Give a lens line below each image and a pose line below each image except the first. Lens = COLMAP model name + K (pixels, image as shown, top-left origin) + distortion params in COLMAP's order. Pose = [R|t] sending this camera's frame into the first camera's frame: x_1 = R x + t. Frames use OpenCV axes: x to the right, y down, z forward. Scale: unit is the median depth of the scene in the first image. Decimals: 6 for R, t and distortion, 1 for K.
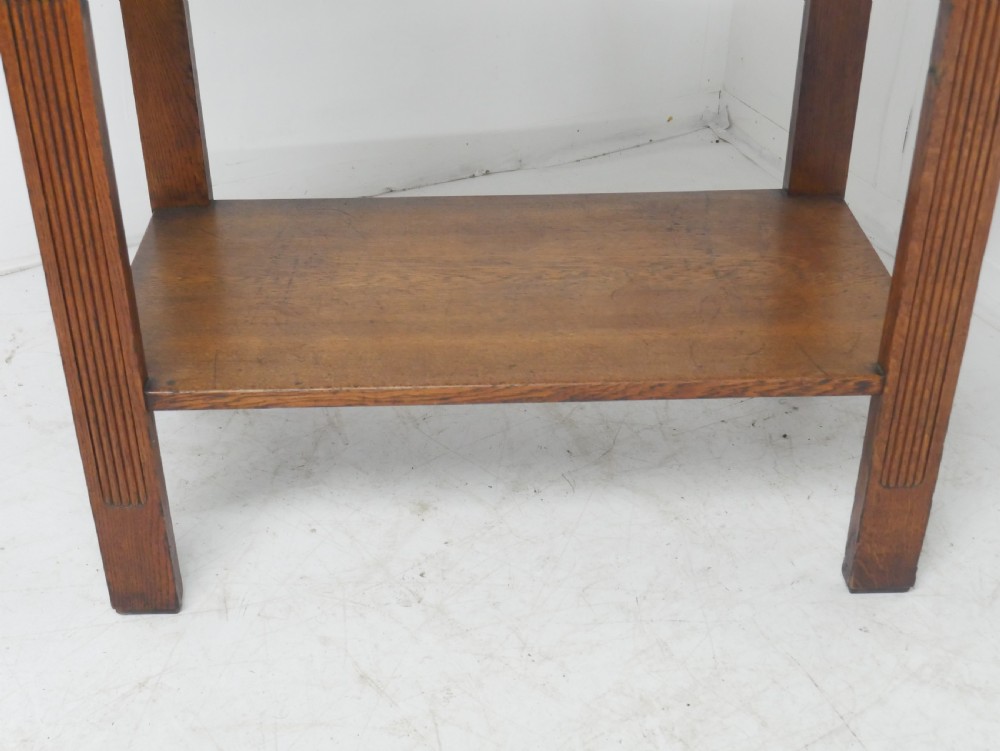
lens RADIAL K [[1355.2, 0, 497.3], [0, 1355.2, 370.8], [0, 0, 1]] dist [0.010101, 0.000000]
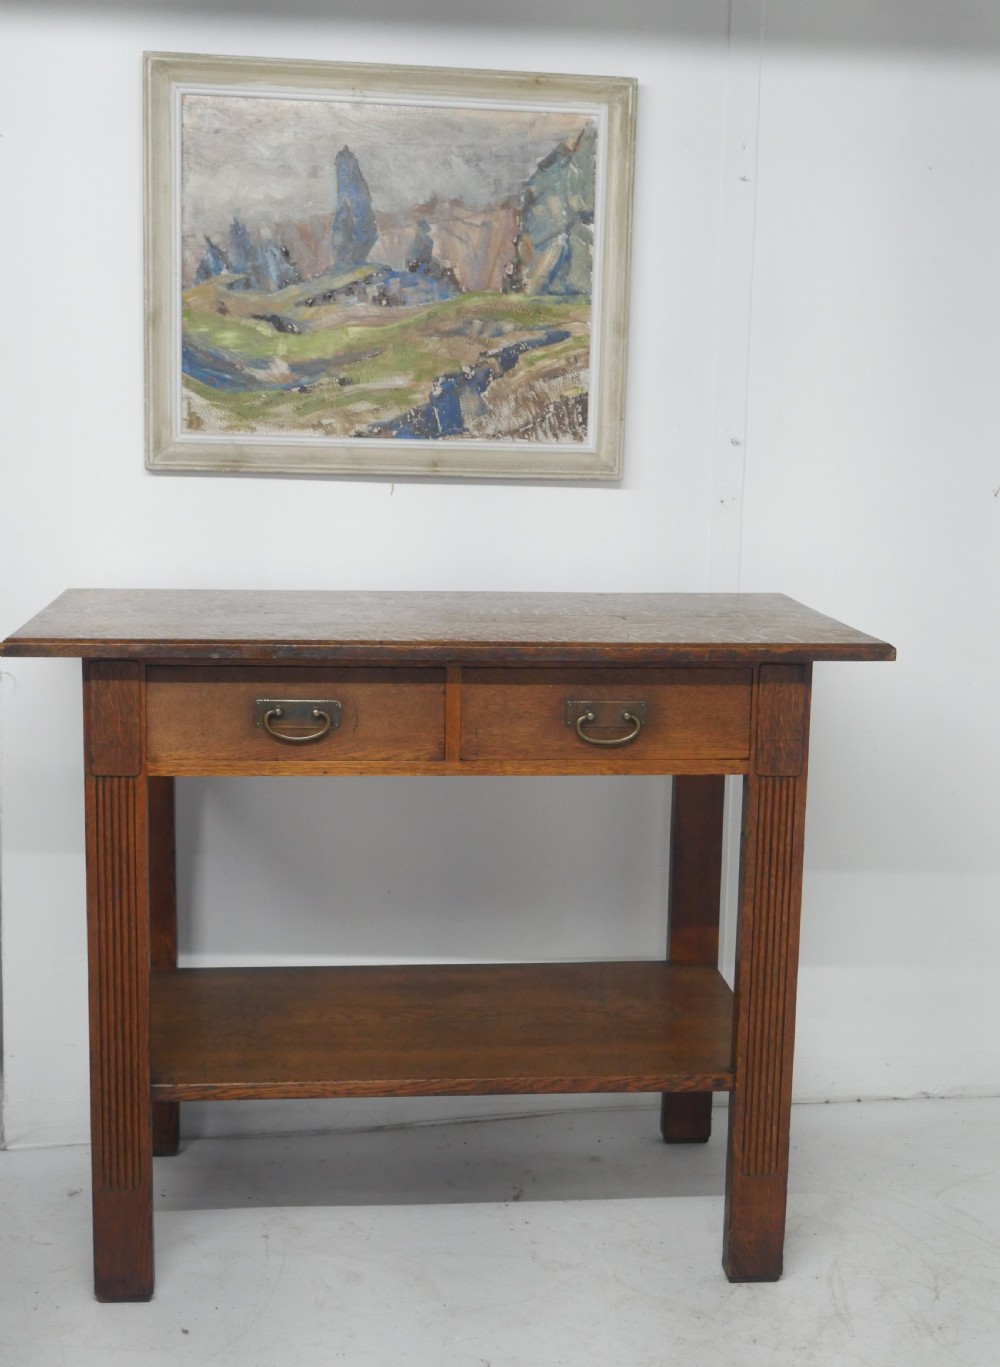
lens RADIAL K [[1864.8, 0, 479.9], [0, 1864.8, 662.8], [0, 0, 1]] dist [0.015567, 0.000000]
pose [[0.998451, 0.011140, 0.054508, -0.053566], [0.010497, 0.924429, -0.381210, 0.313695], [-0.054636, 0.381192, 0.922880, -0.752831]]
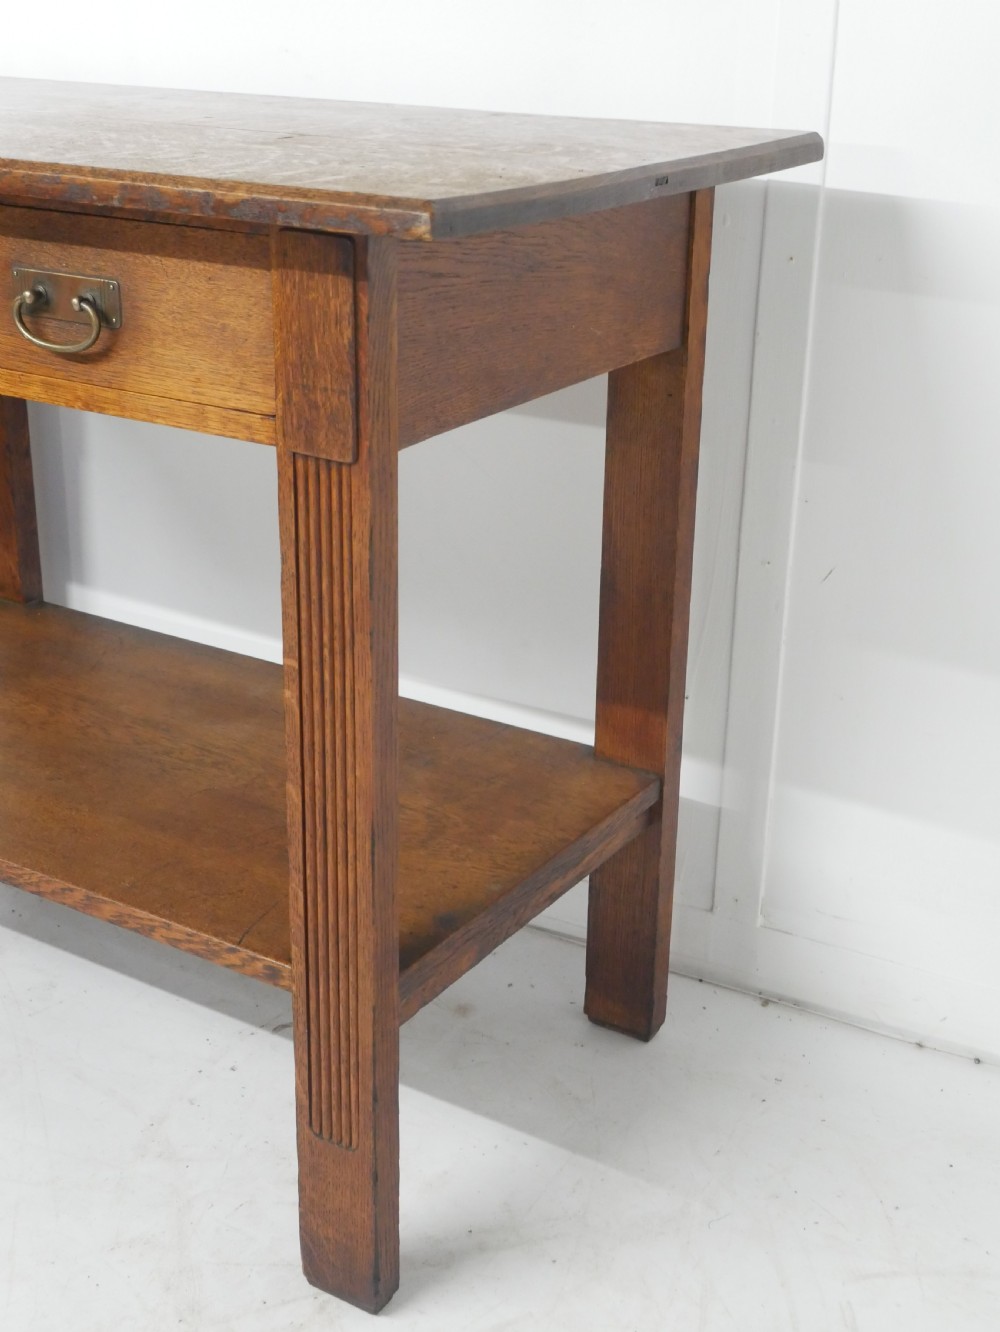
lens RADIAL K [[1805.2, 0, 494.8], [0, 1805.2, 663.6], [0, 0, 1]] dist [0.010101, 0.000000]
pose [[0.821600, 0.223263, -0.524526, 0.846143], [-0.308096, 0.948065, -0.079050, -0.107512], [0.479636, 0.226552, 0.847717, 0.196692]]
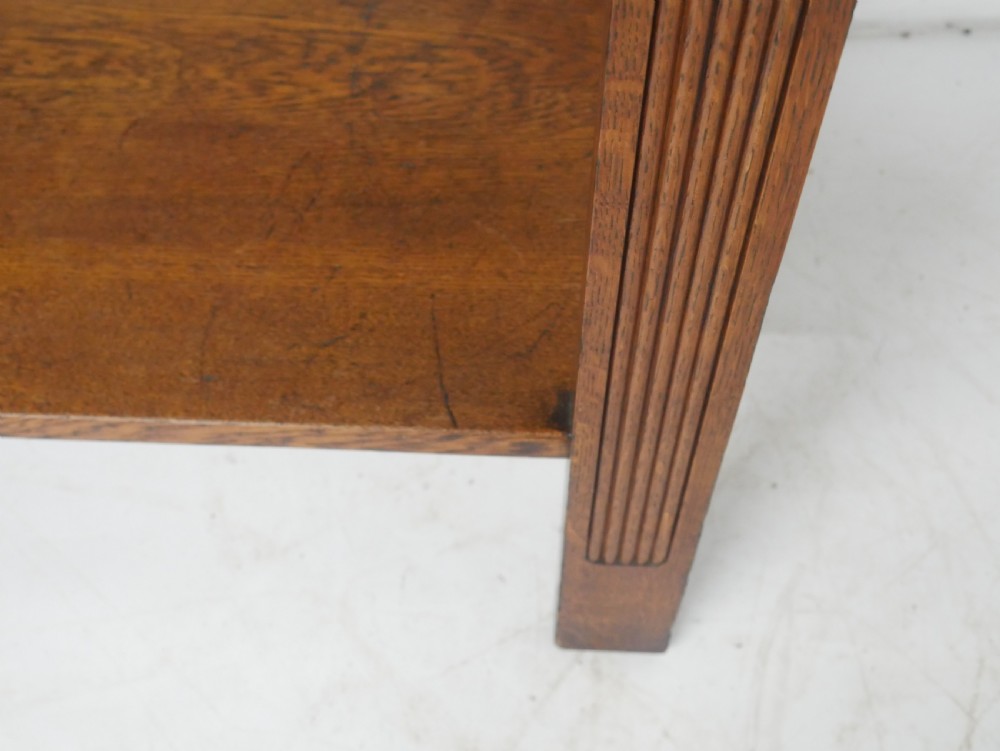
lens RADIAL K [[1355.2, 0, 502.6], [0, 1355.2, 371.7], [0, 0, 1]] dist [0.010101, 0.000000]
pose [[0.996403, 0.070007, -0.047760, 0.283553], [-0.041308, 0.893284, 0.447590, -0.232174], [0.073998, -0.444007, 0.892962, 0.581327]]
